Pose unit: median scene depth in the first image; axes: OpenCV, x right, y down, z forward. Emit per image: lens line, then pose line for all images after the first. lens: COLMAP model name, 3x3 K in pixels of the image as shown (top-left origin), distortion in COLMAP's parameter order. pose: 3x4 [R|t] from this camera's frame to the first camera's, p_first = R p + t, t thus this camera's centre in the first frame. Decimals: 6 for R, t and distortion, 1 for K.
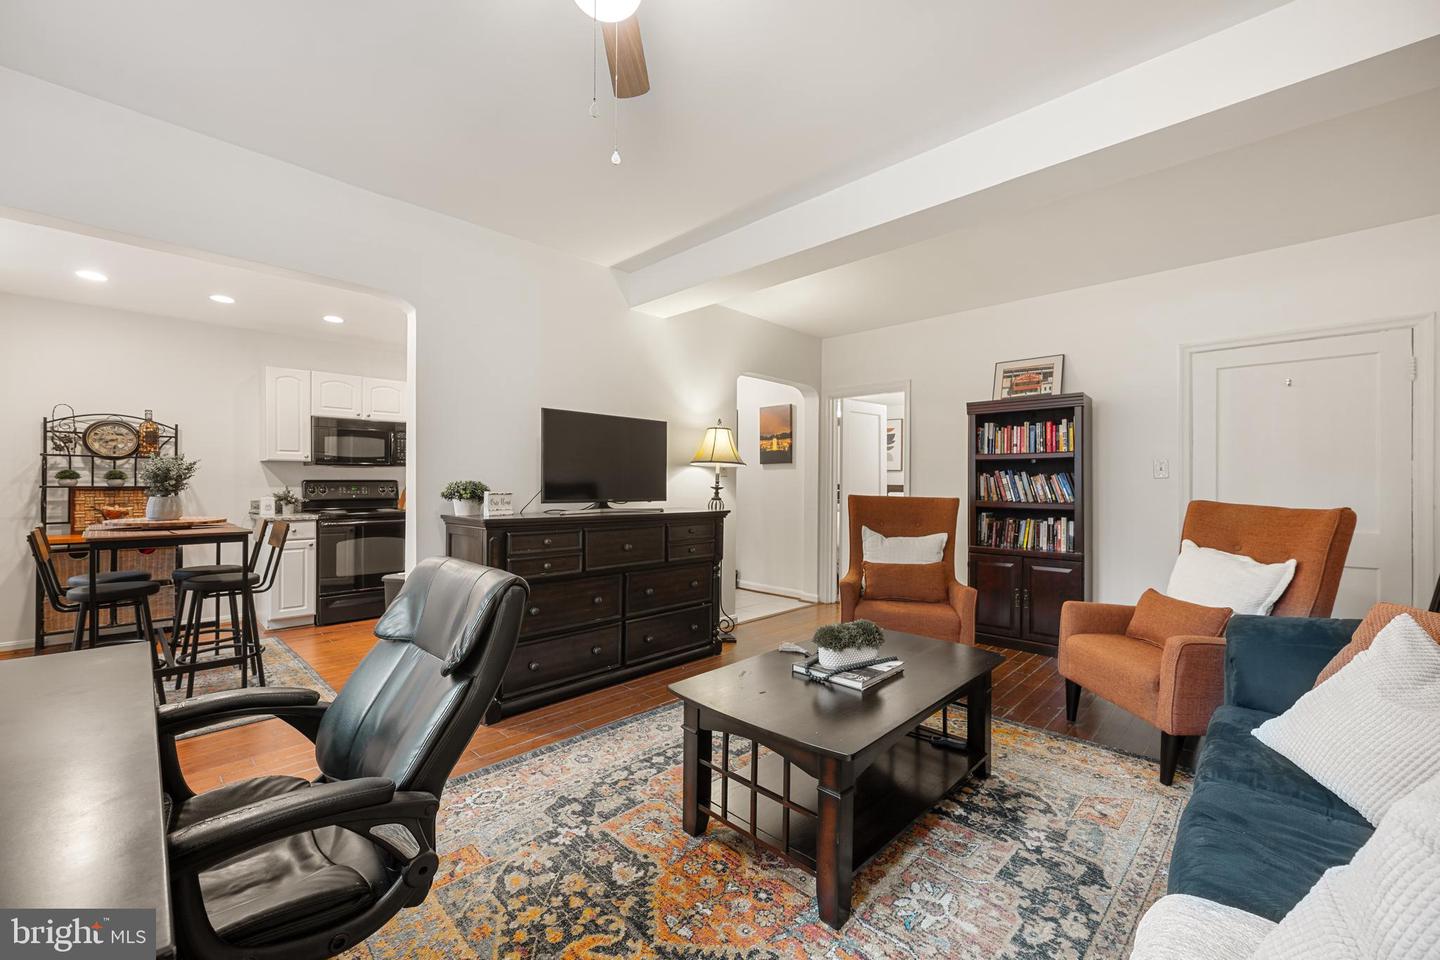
lens RADIAL K [[576.1, 0, 714.0], [0, 576.1, 482.4], [0, 0, 1]] dist [0.002531, 0.000168]
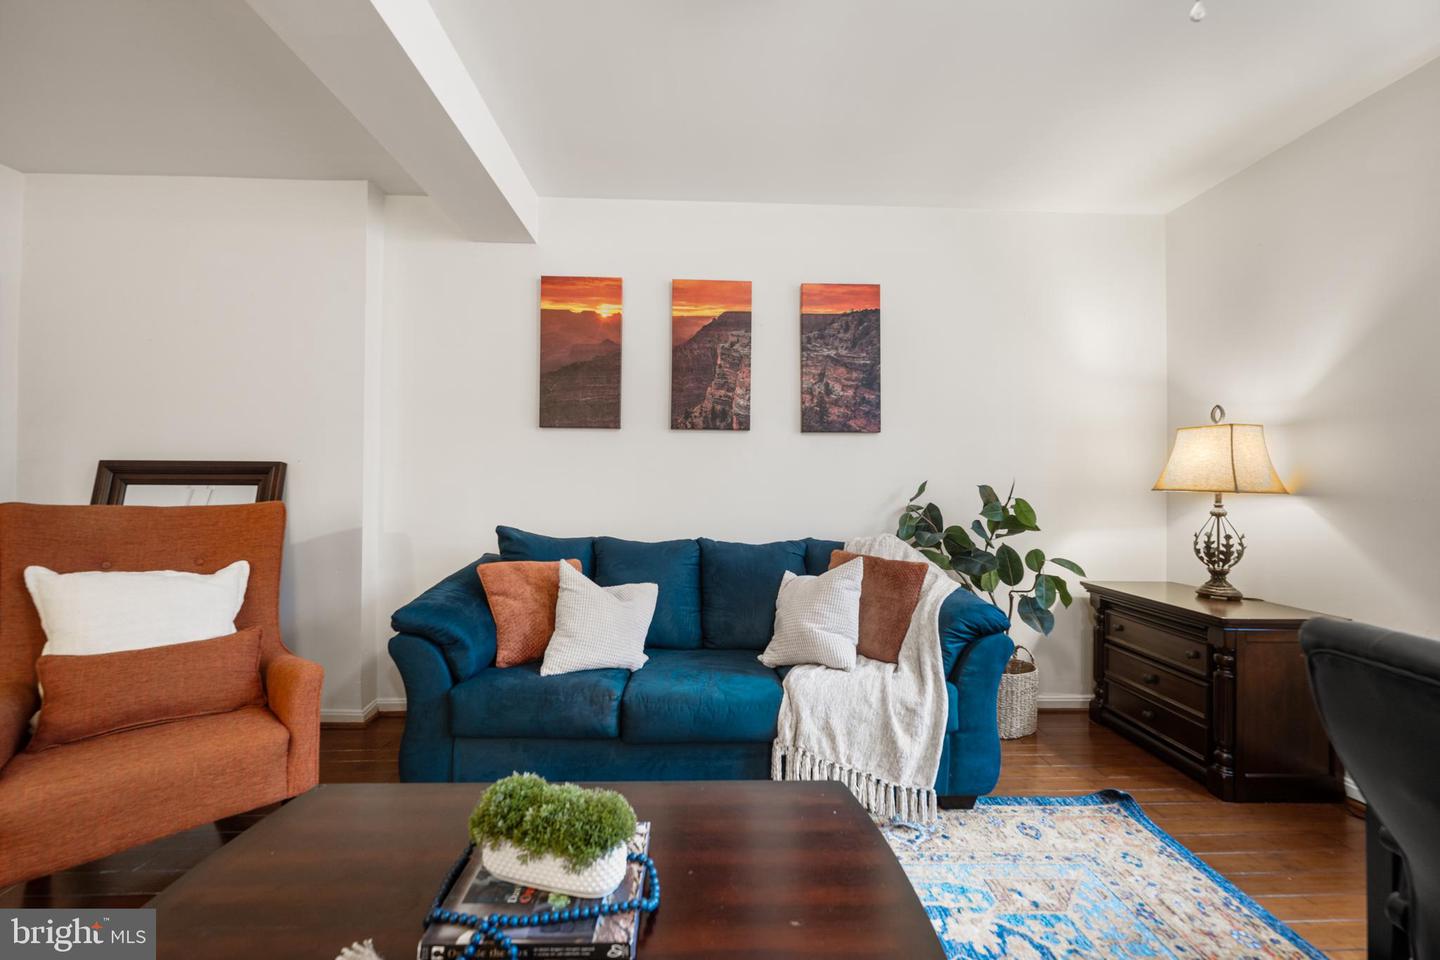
lens RADIAL K [[576.8, 0, 720.0], [0, 576.8, 480.0], [0, 0, 1]] dist [-0.000876, -0.000126]
pose [[-0.722285, -0.006864, 0.691561, -0.169394], [-0.011523, 0.999931, -0.002111, -0.000001], [-0.691499, -0.009493, -0.722315, 1.177802]]
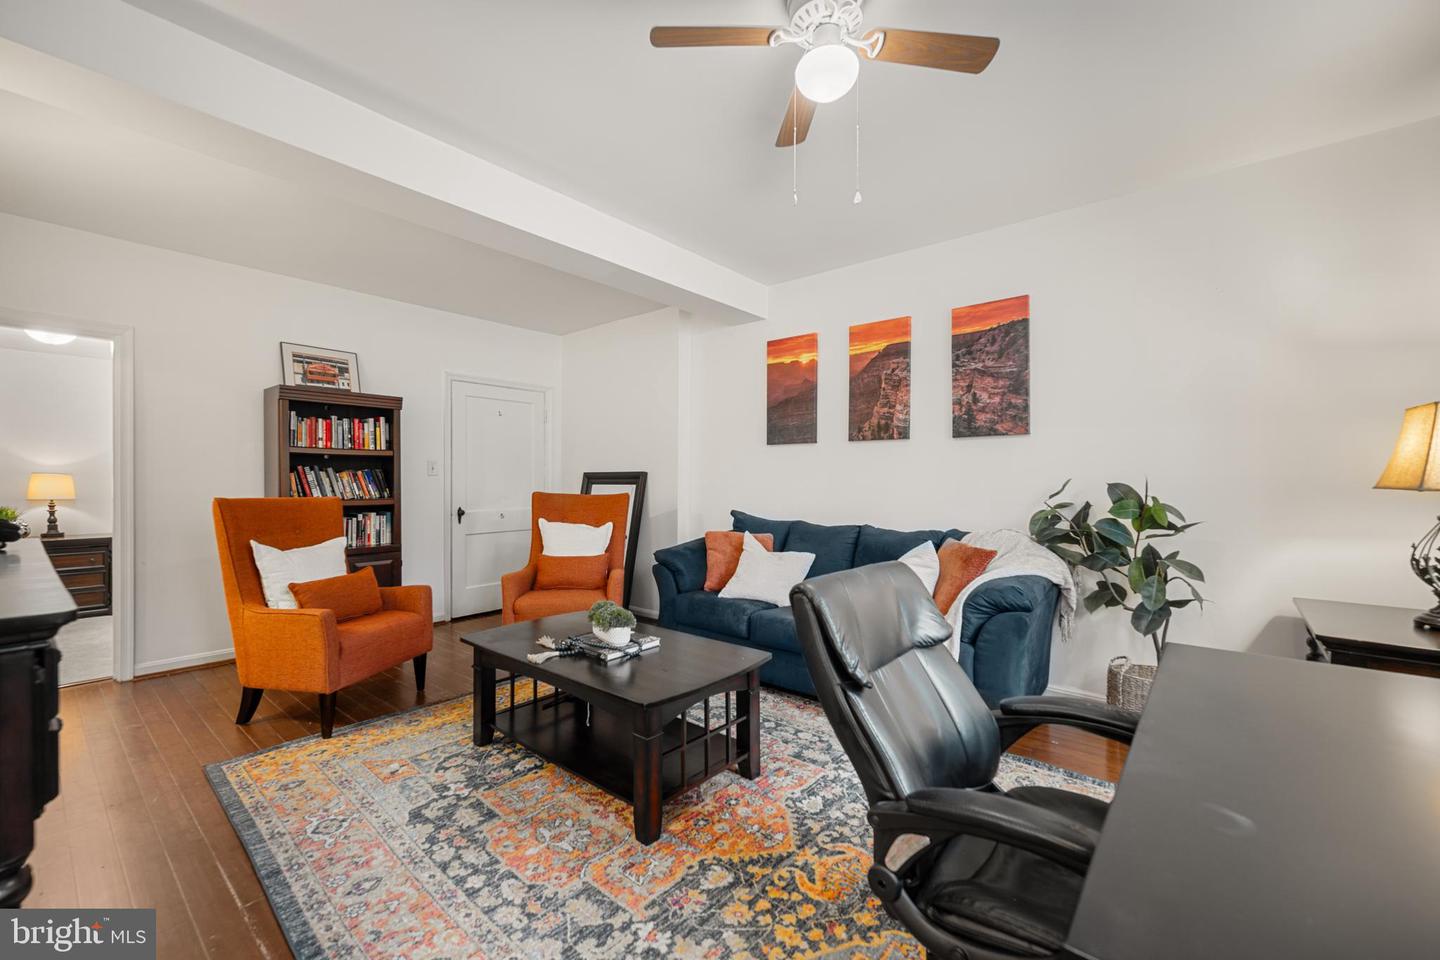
lens RADIAL K [[584.7, 0, 714.3], [0, 584.7, 480.7], [0, 0, 1]] dist [-0.000718, 0.000013]
pose [[-0.071178, -0.004185, 0.997455, -0.890294], [-0.002725, 0.999988, 0.004001, -0.005441], [-0.997460, -0.002434, -0.071189, 0.834205]]
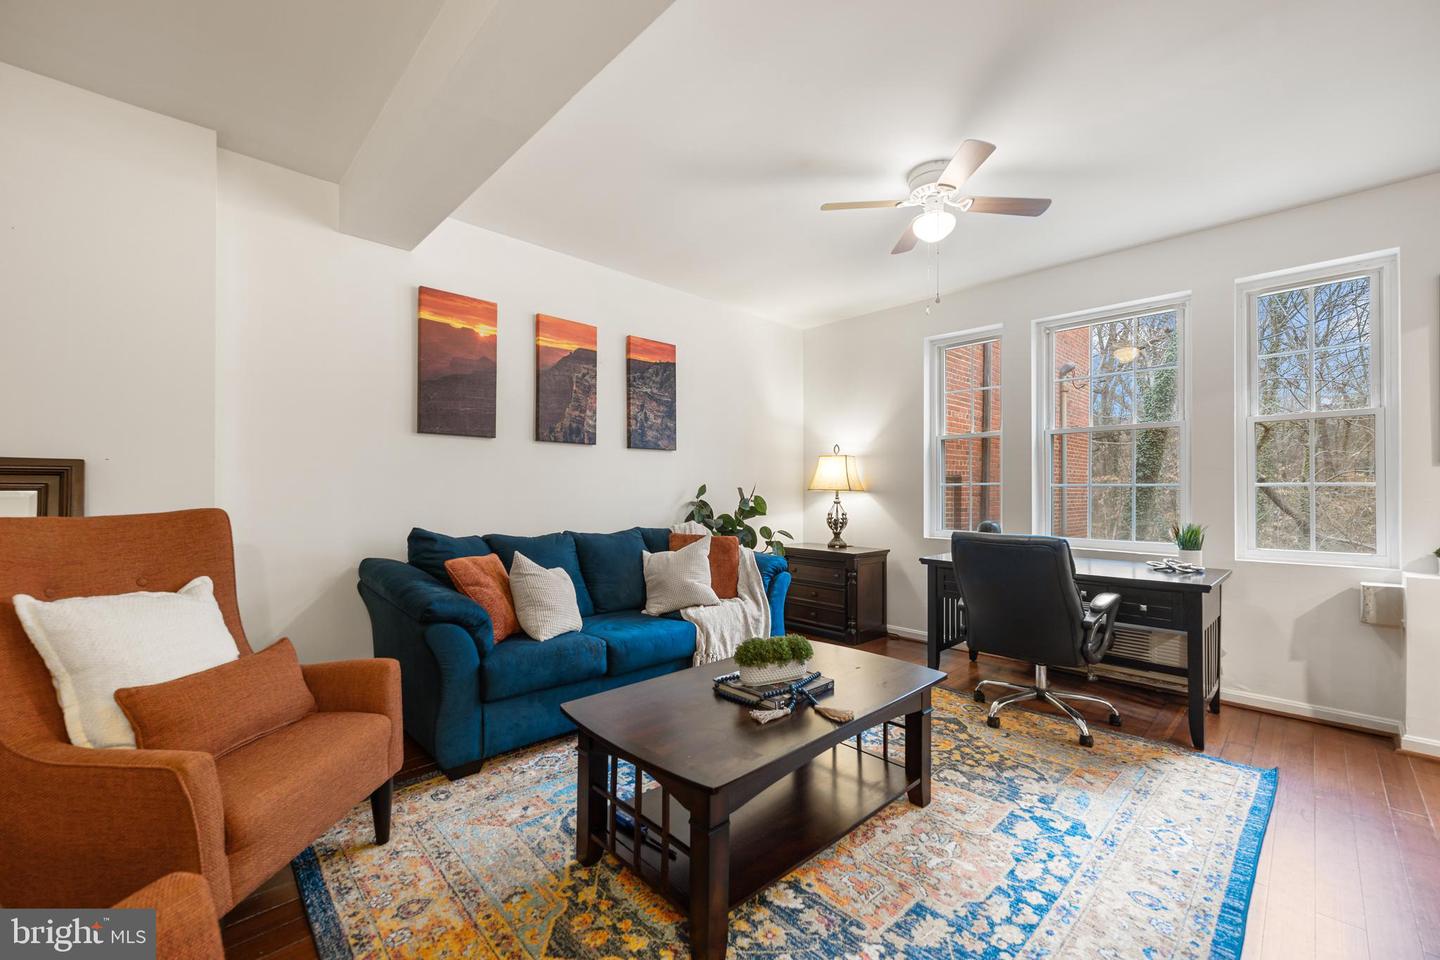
lens RADIAL K [[578.3, 0, 722.1], [0, 578.3, 486.8], [0, 0, 1]] dist [-0.000275, -0.000237]
pose [[-0.999545, -0.010635, 0.028215, 0.277742], [-0.010710, 0.999939, -0.002515, 0.004960], [-0.028187, -0.002816, -0.999599, 1.841978]]
